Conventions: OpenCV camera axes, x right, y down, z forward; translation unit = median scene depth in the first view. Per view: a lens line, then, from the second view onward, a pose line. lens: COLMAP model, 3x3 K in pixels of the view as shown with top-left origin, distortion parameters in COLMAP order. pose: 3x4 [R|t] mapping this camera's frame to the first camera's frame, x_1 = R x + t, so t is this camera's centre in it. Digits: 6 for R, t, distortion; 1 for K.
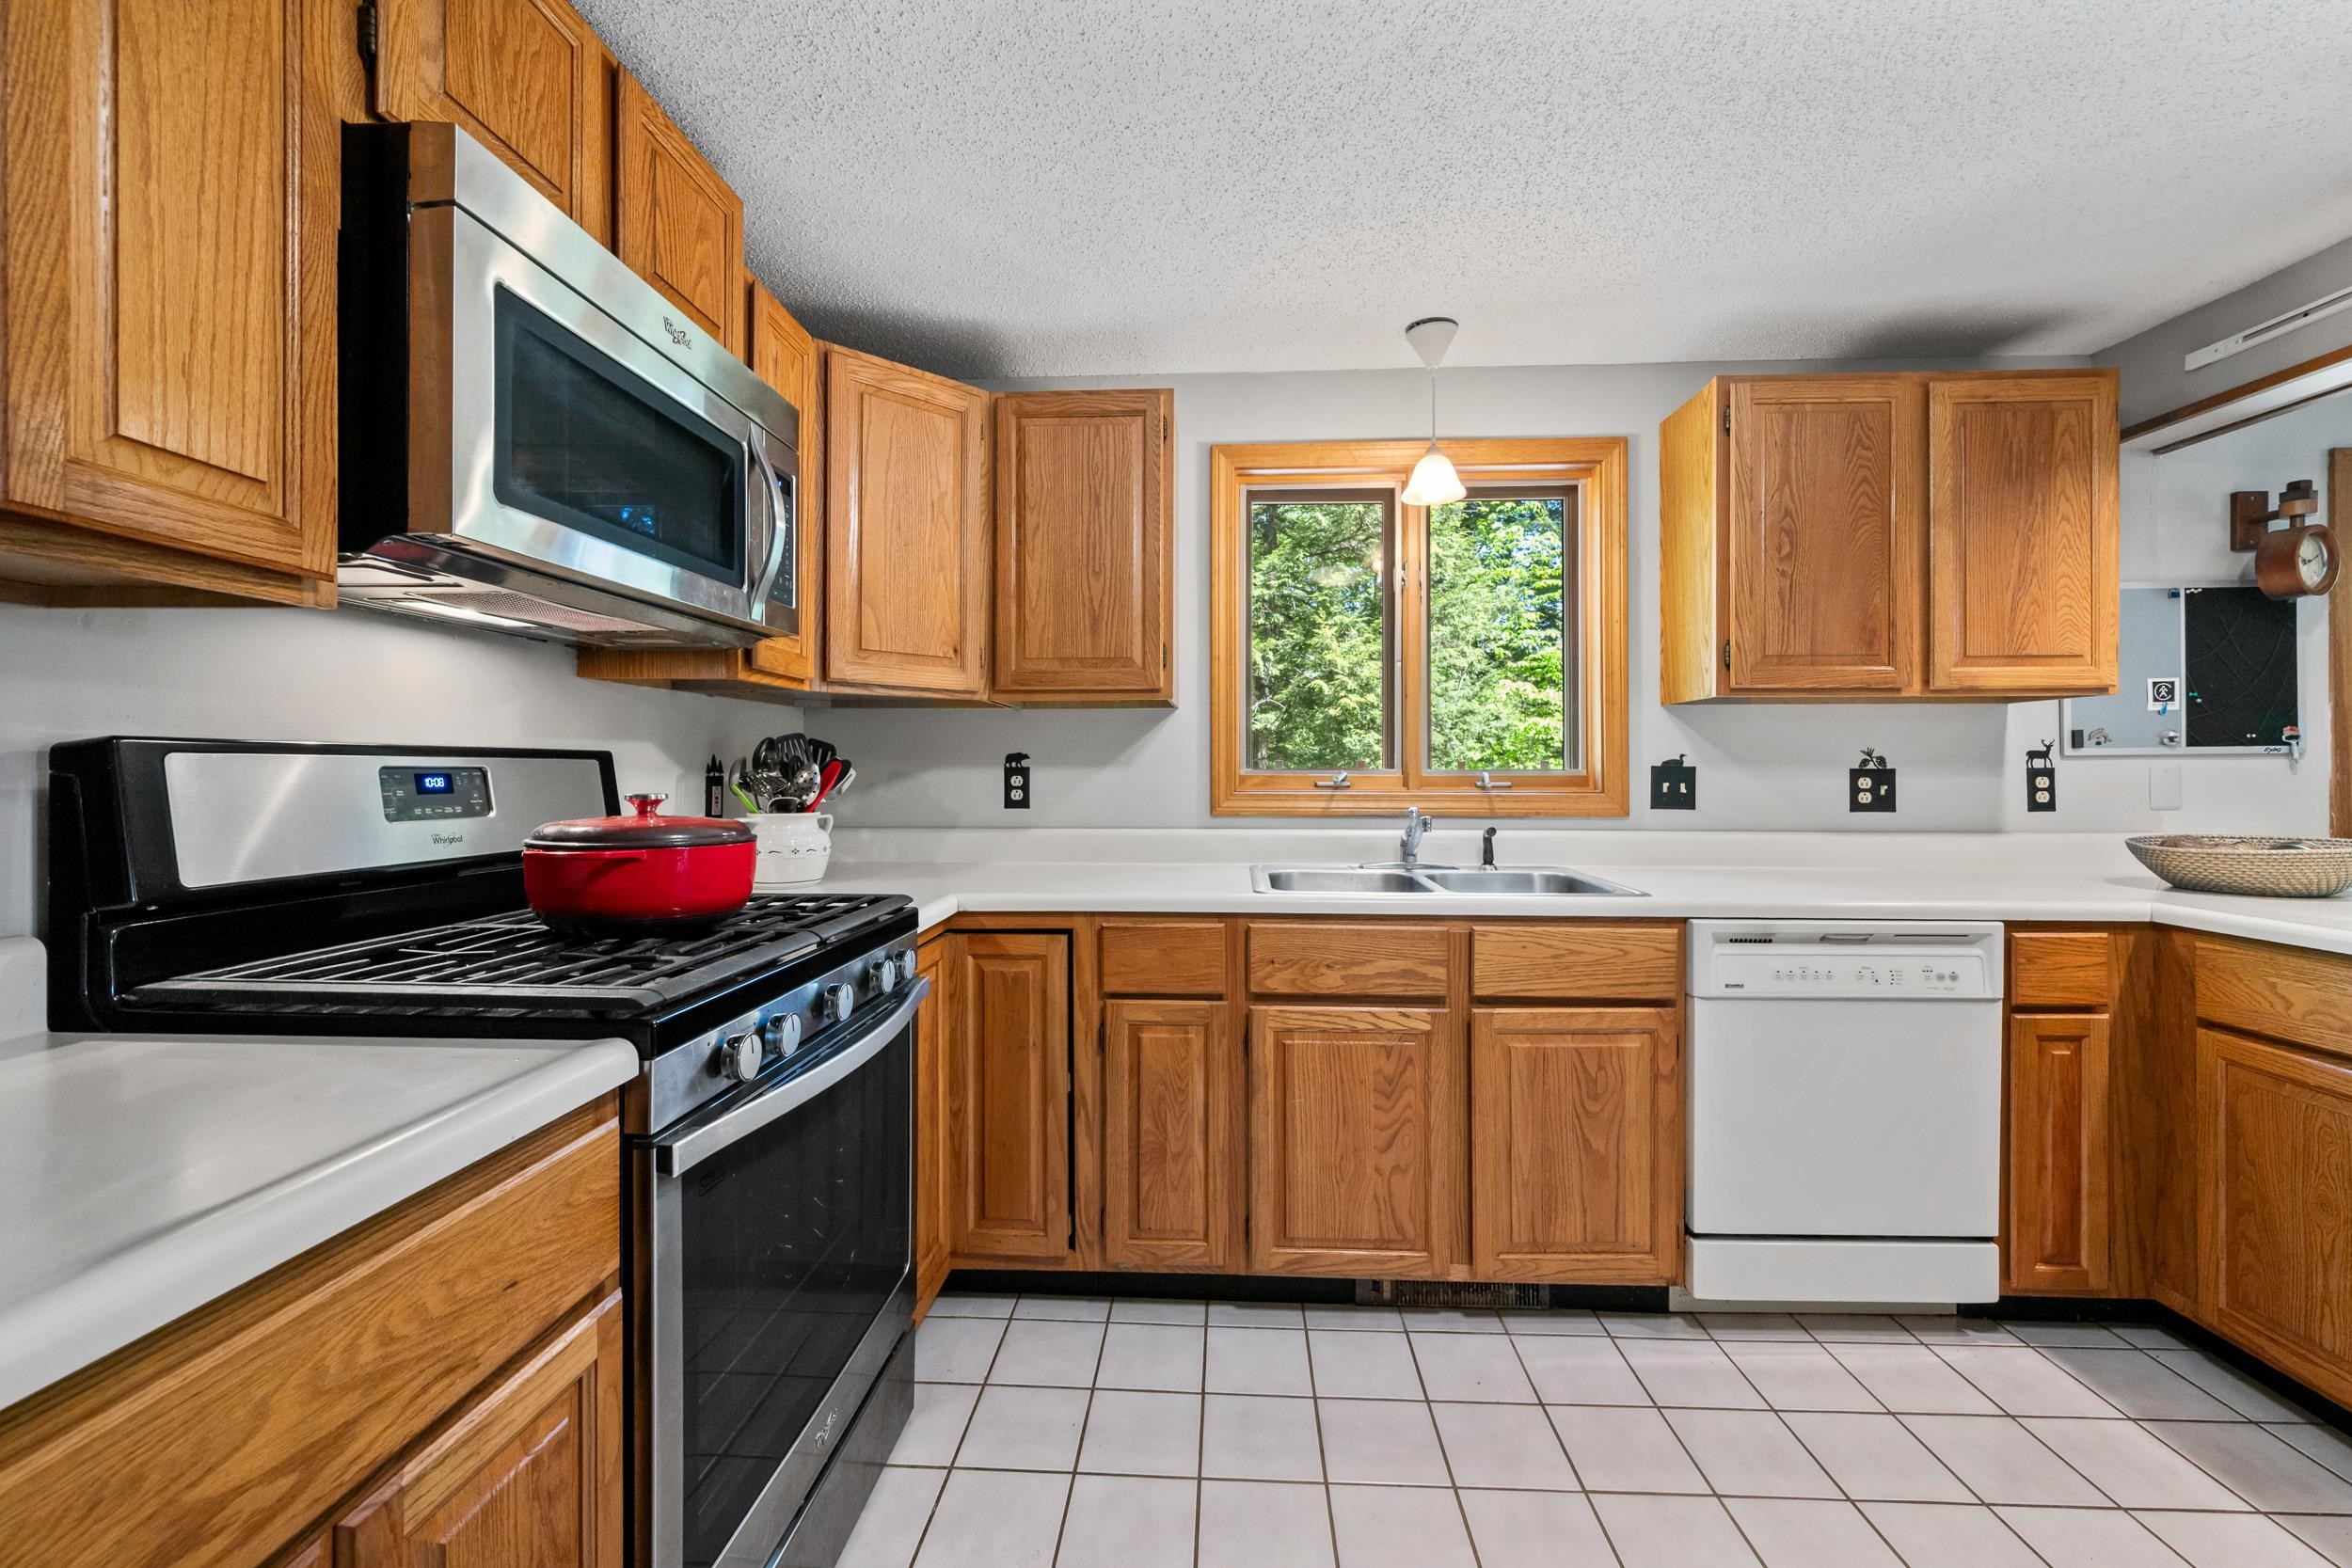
lens RADIAL K [[918.3, 0, 1184.5], [0, 918.3, 778.5], [0, 0, 1]] dist [-0.004211, -0.000310]
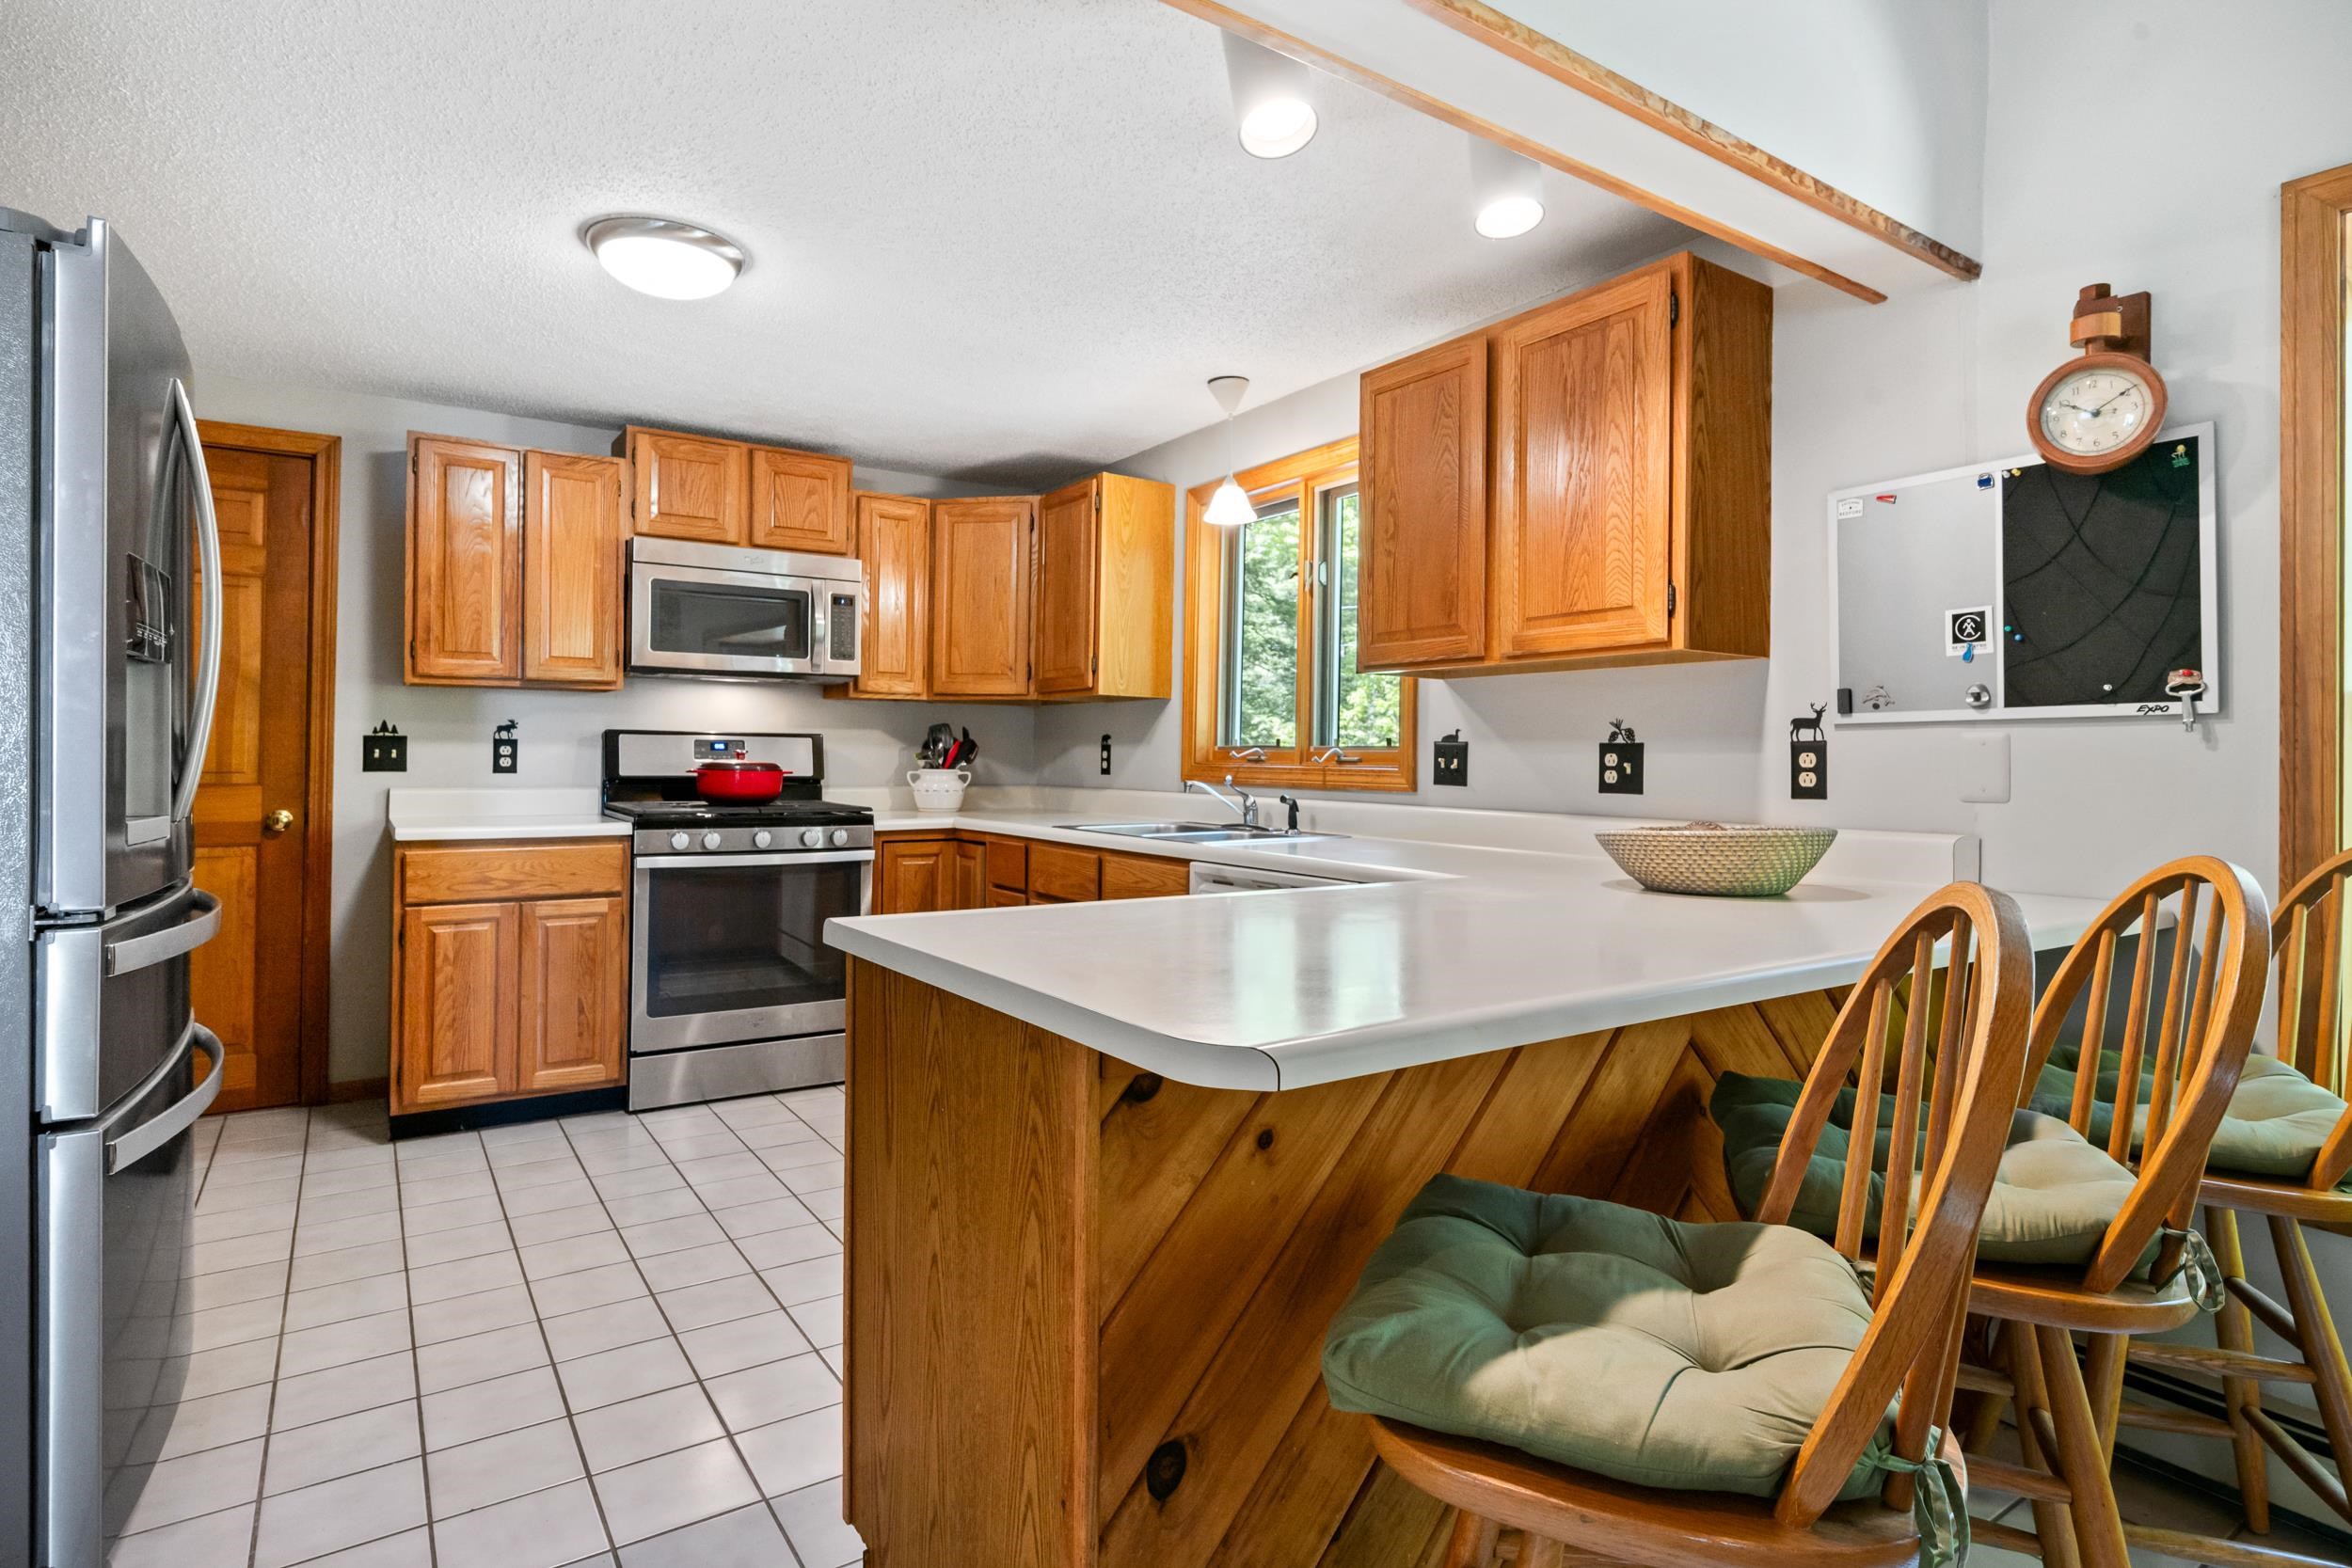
lens RADIAL K [[1211.7, 0, 1175.8], [0, 1211.7, 760.5], [0, 0, 1]] dist [0.000412, 0.000270]
pose [[0.603651, 0.007795, -0.797210, 1.427383], [-0.019402, 0.999800, -0.004916, 0.019443], [0.797012, 0.018435, 0.603682, -0.012943]]
